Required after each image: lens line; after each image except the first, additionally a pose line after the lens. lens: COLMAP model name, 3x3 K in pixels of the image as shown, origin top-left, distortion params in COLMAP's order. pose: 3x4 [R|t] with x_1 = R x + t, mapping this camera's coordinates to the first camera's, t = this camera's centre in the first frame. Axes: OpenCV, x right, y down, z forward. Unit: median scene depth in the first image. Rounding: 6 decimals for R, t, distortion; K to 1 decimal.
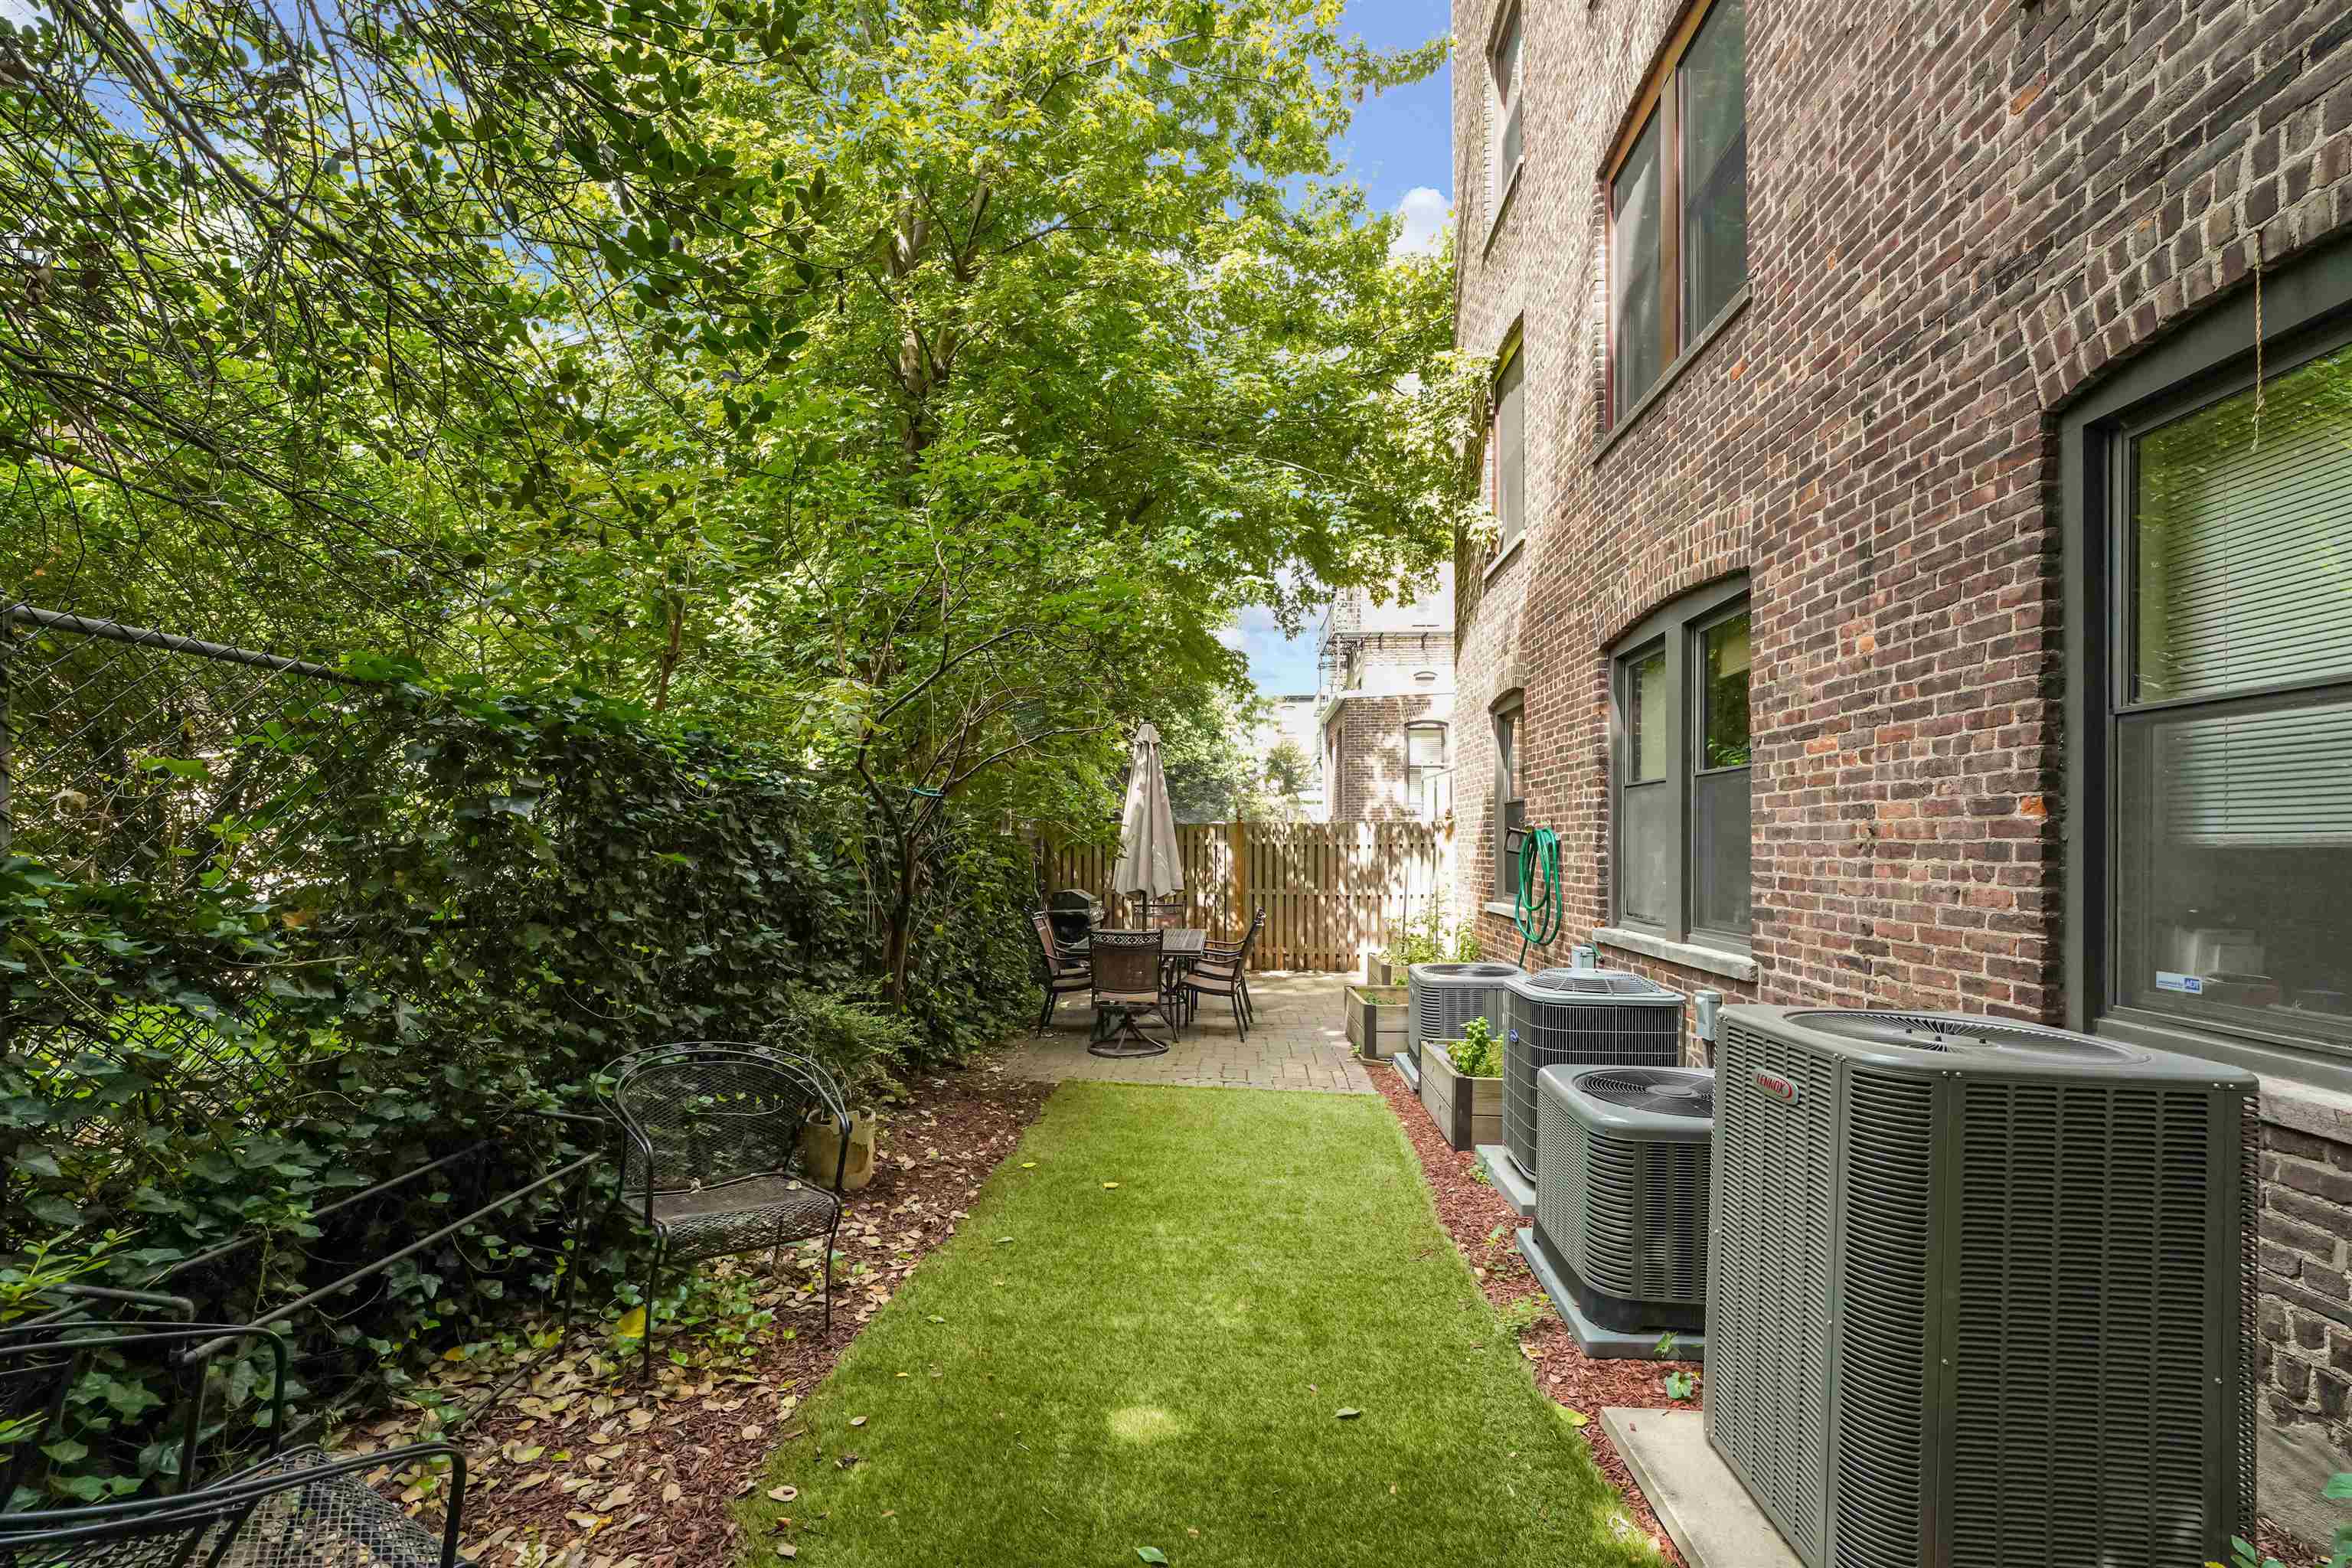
lens RADIAL K [[961.8, 0, 1178.9], [0, 961.8, 794.5], [0, 0, 1]] dist [-0.005307, 0.000100]
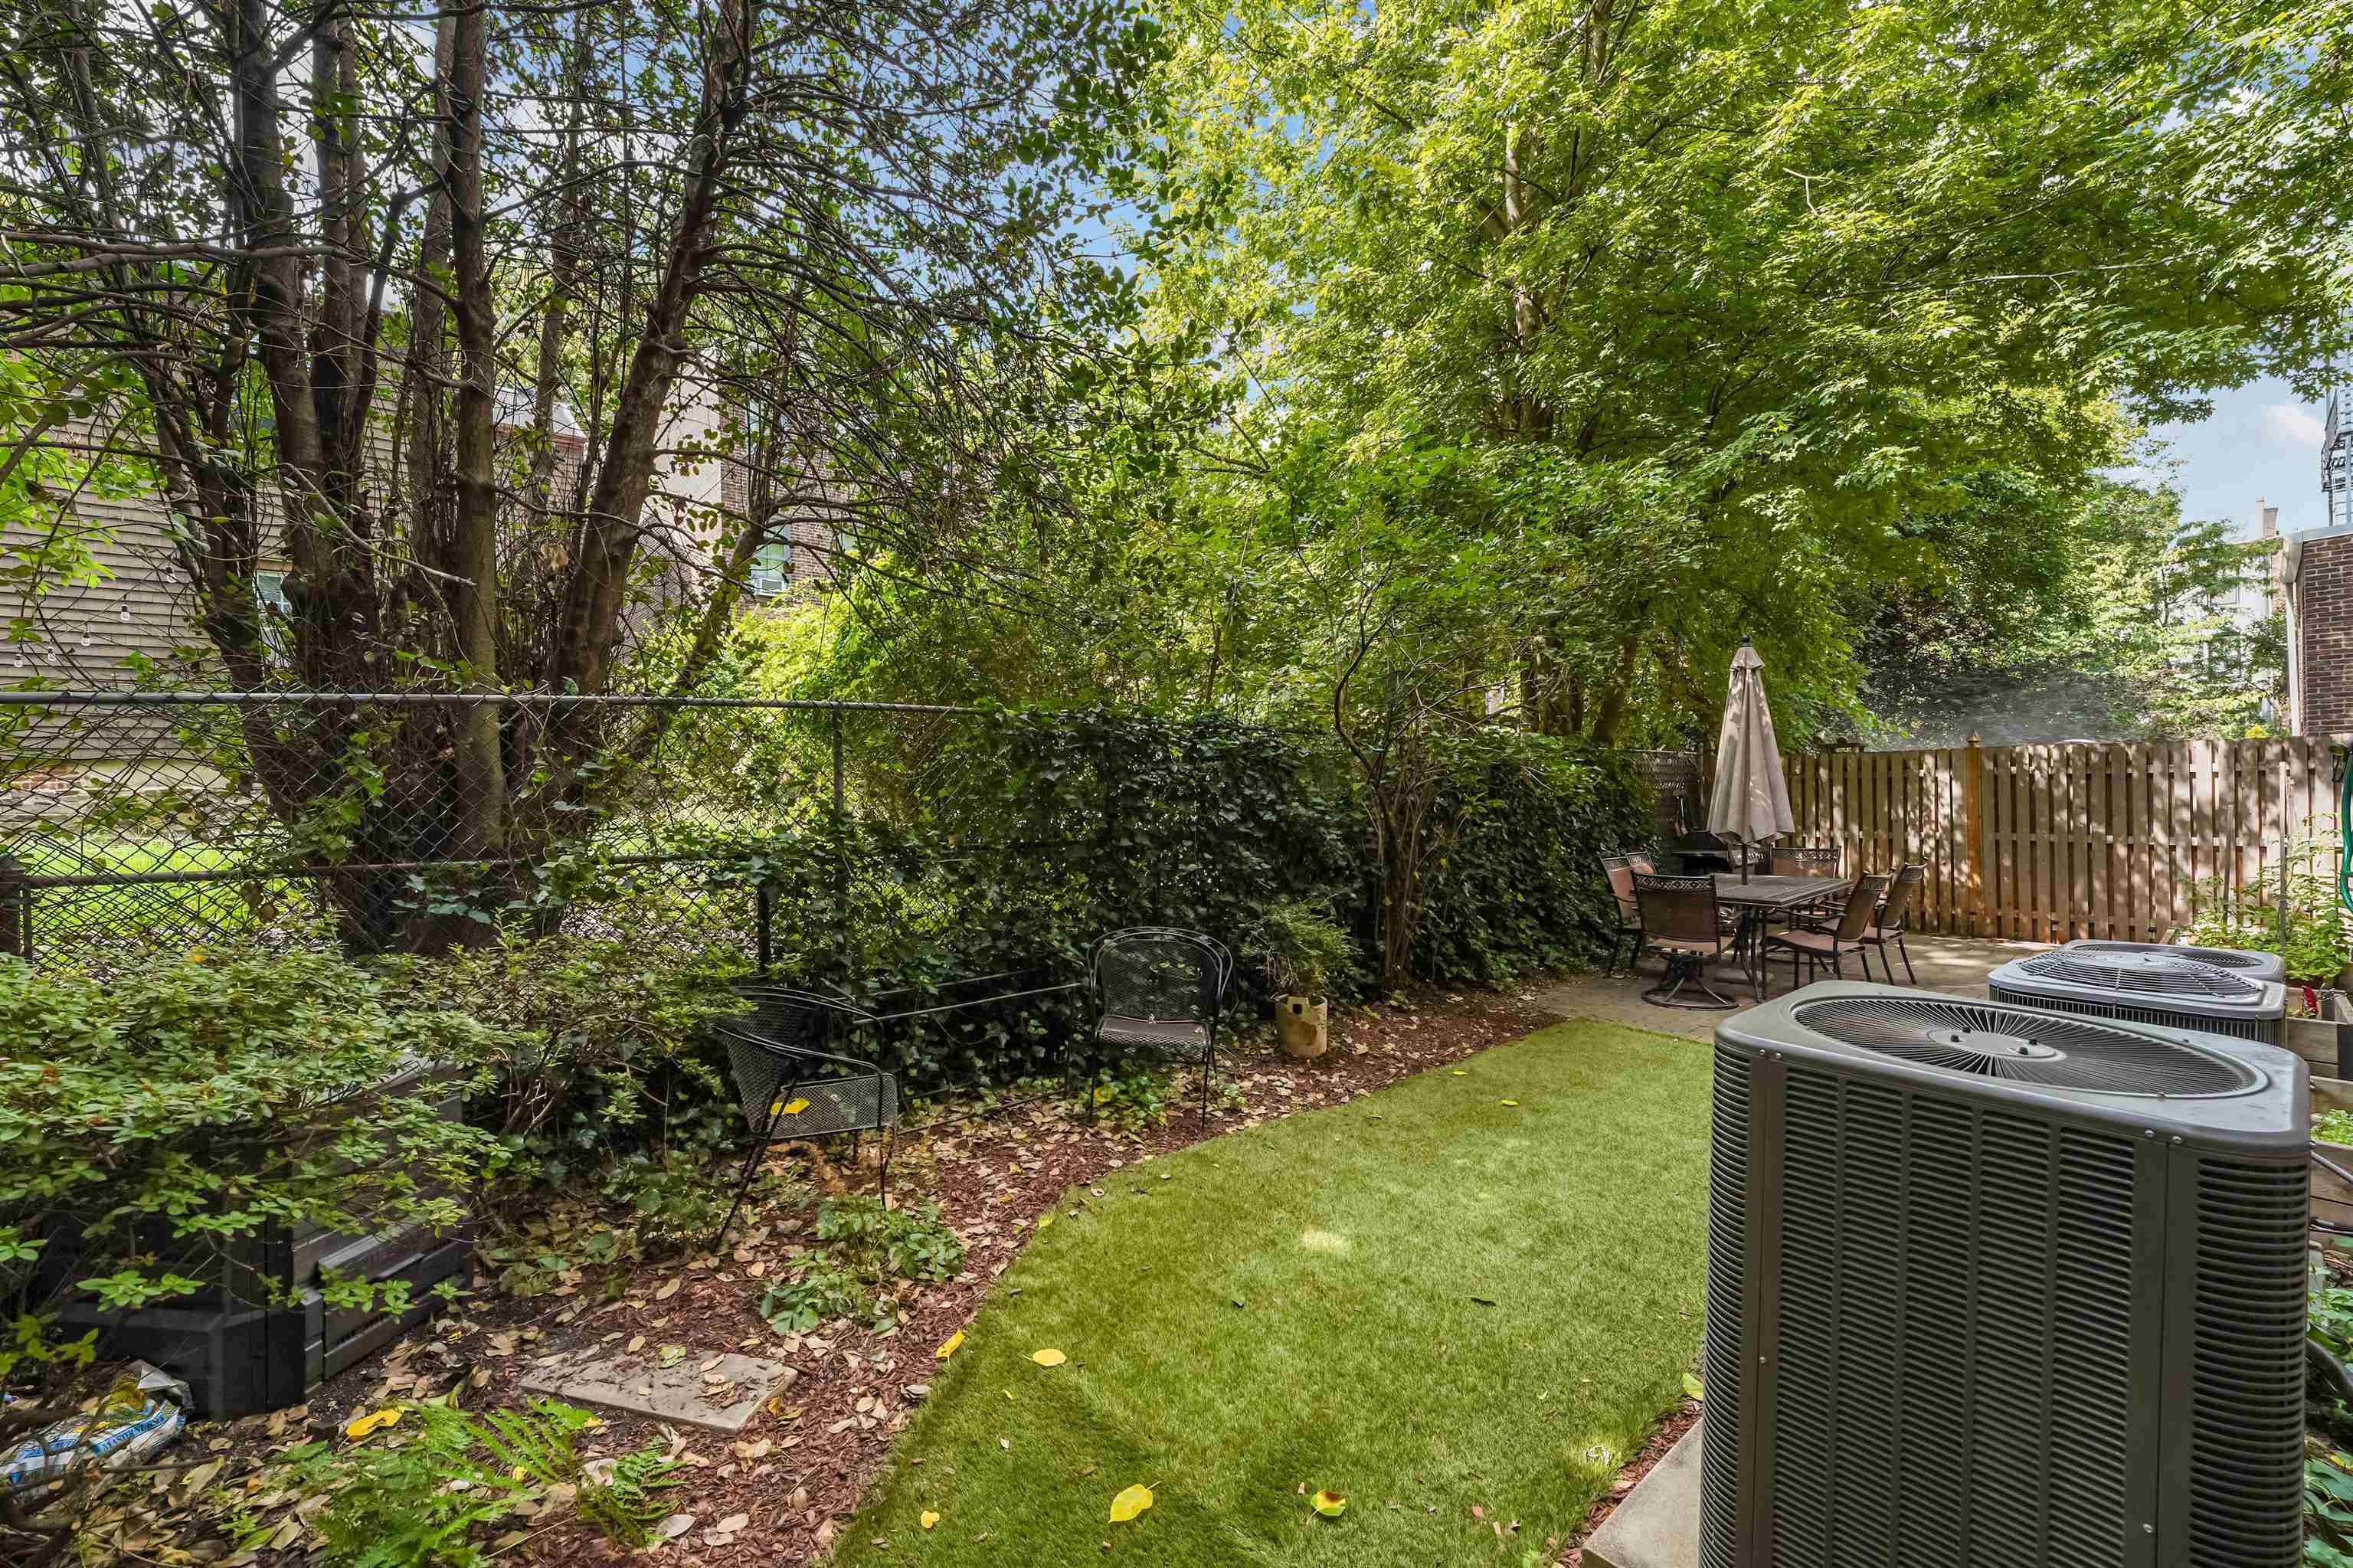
lens RADIAL K [[967.5, 0, 1177.9], [0, 967.5, 753.0], [0, 0, 1]] dist [-0.008748, -0.000467]
pose [[0.690914, -0.035835, -0.722048, 0.472119], [0.056586, 0.998387, 0.004596, -0.017162], [0.720719, -0.044034, 0.691828, -0.014549]]
